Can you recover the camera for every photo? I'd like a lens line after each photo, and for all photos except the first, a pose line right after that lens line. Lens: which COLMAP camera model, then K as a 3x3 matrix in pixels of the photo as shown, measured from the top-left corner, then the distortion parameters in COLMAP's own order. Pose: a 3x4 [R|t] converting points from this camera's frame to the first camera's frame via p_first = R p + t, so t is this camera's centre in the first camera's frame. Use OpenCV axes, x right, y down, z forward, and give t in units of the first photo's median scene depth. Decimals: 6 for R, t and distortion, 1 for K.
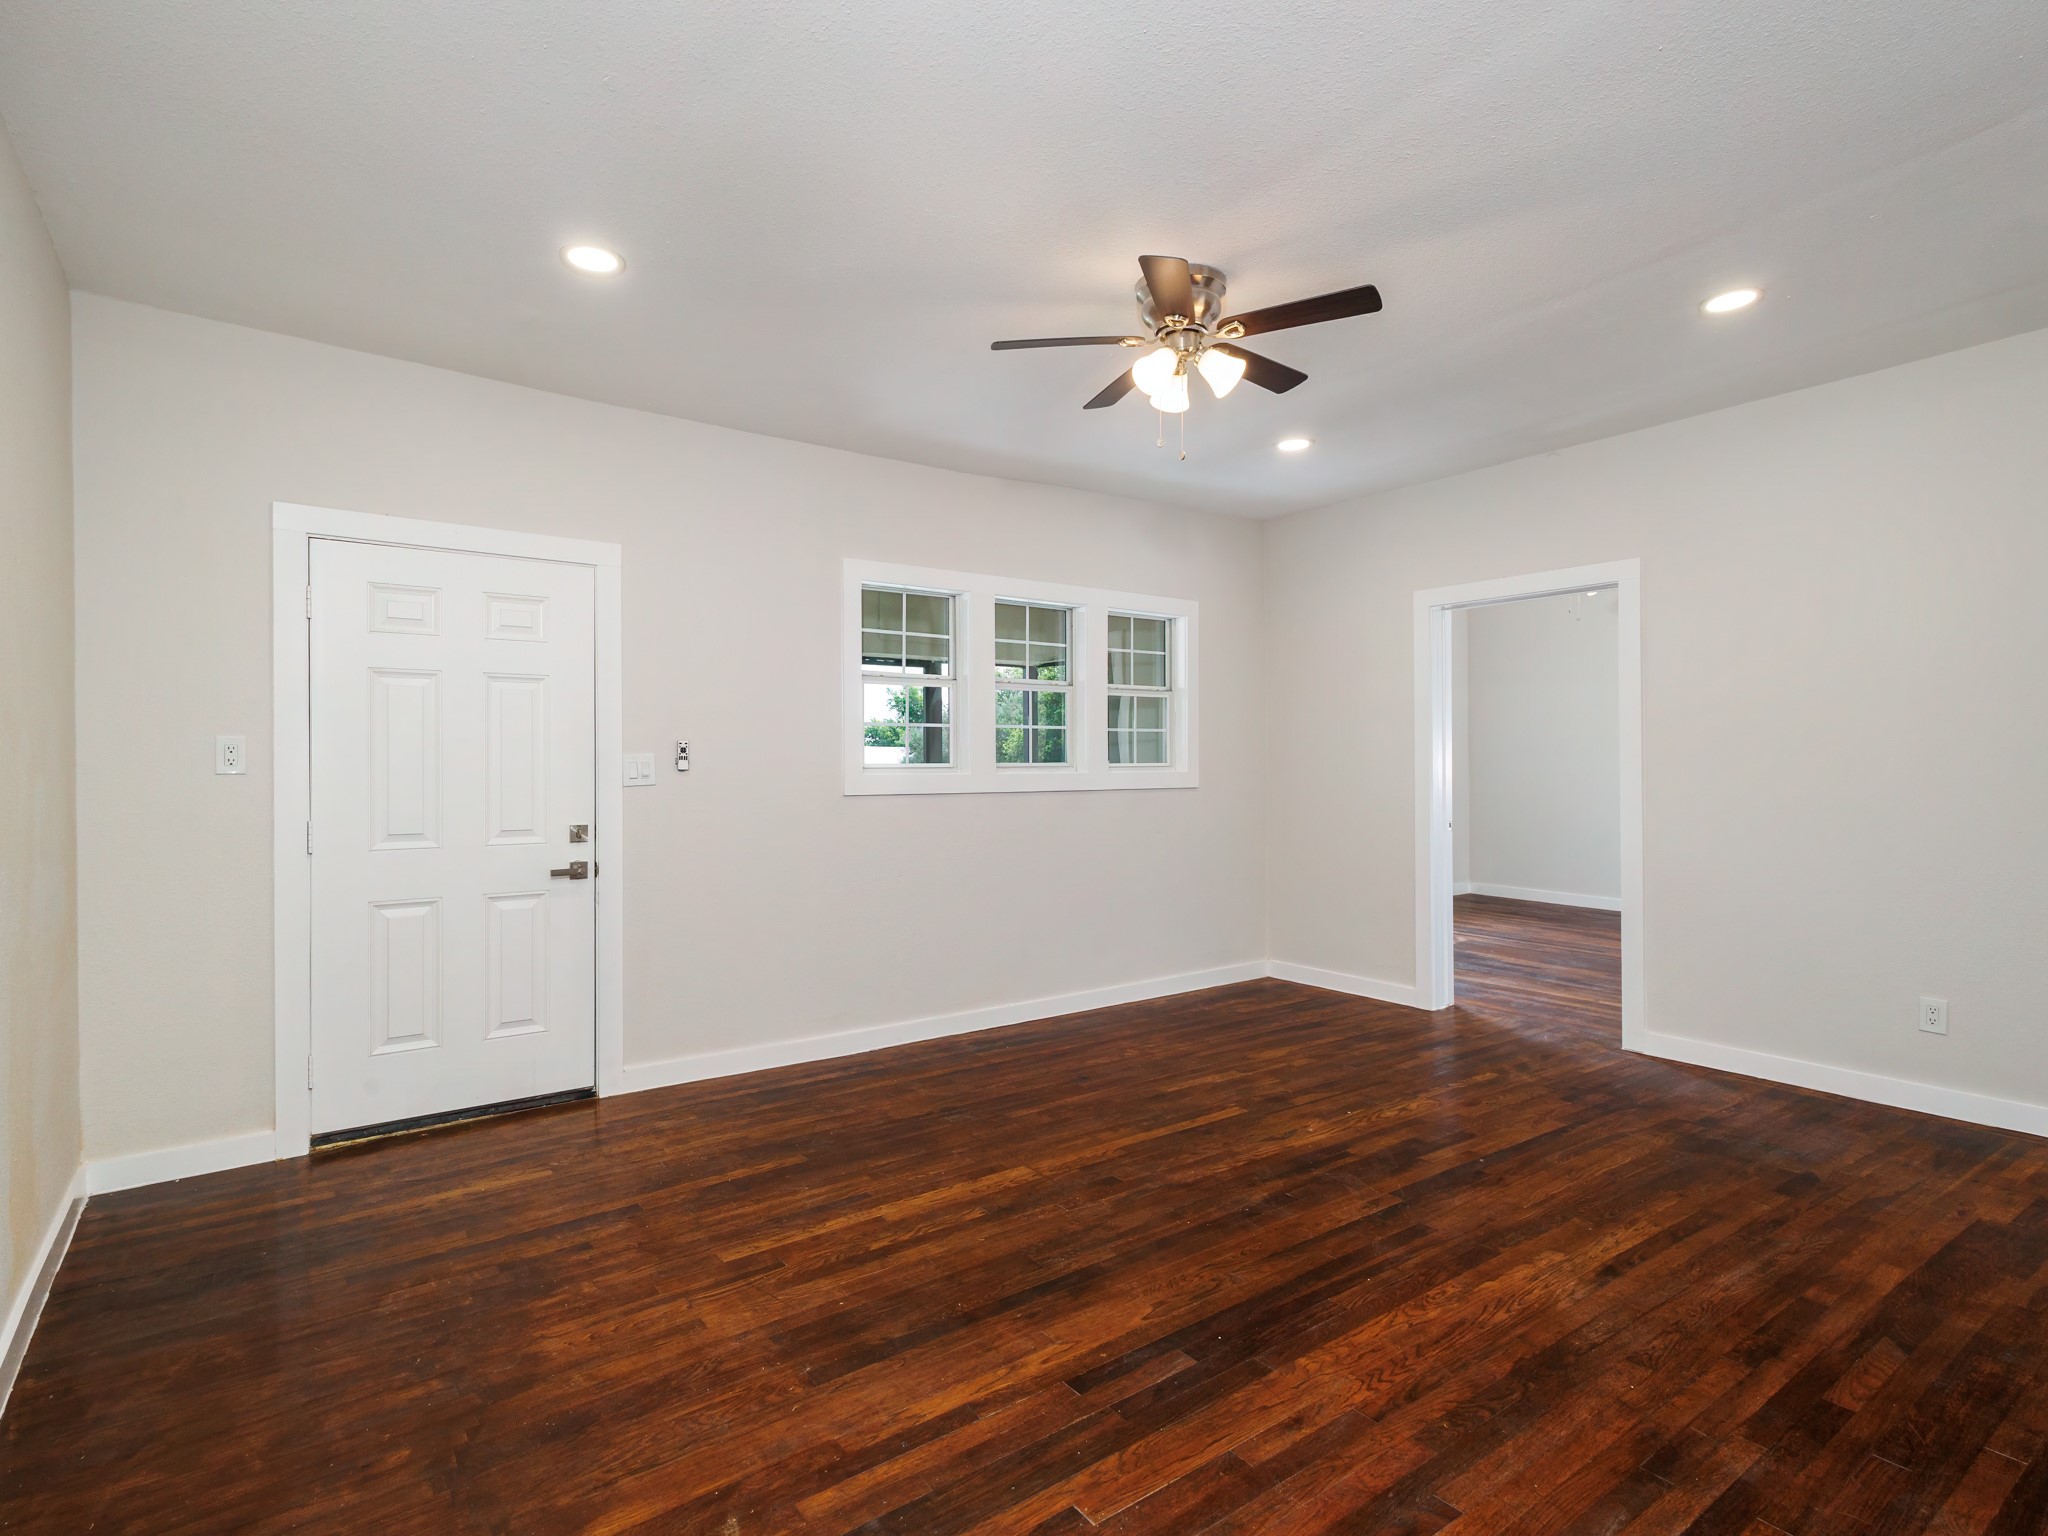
lens RADIAL K [[1058.0, 0, 1024.0], [0, 1058.0, 768.0], [0, 0, 1]] dist [0.021683, -0.007672]
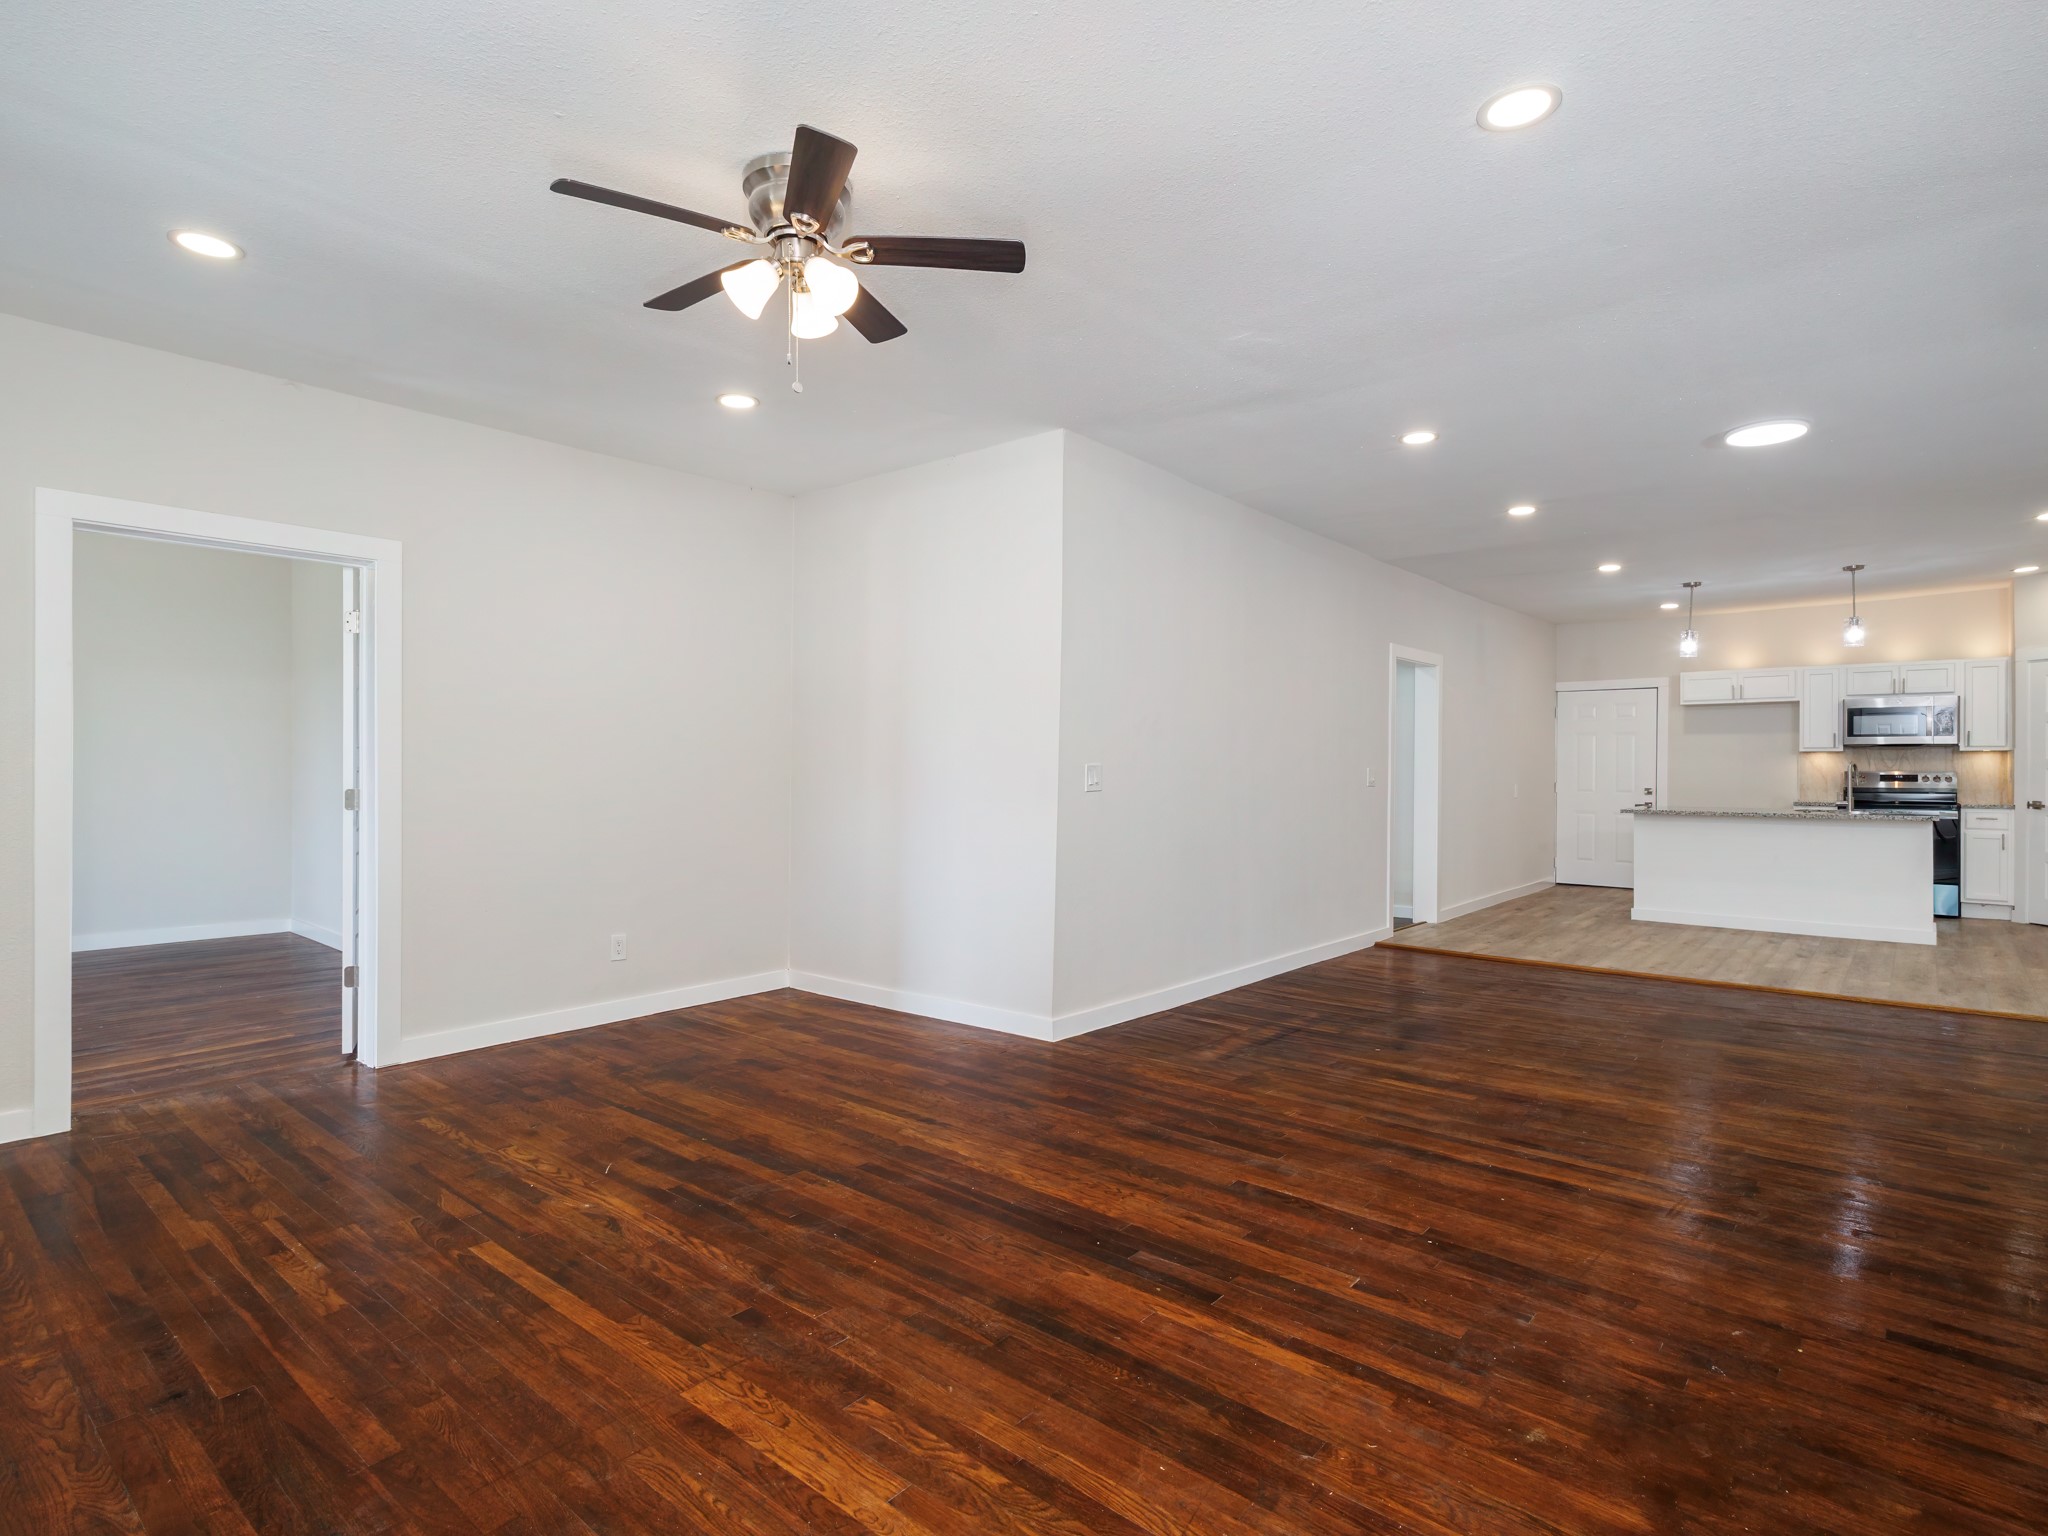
lens RADIAL K [[1058.0, 0, 1024.0], [0, 1058.0, 768.0], [0, 0, 1]] dist [0.021683, -0.007672]
pose [[-0.235917, 0.001319, 0.971772, -0.750207], [0.001702, 0.999998, -0.000945, 0.009786], [-0.971772, 0.001431, -0.235919, 1.085727]]
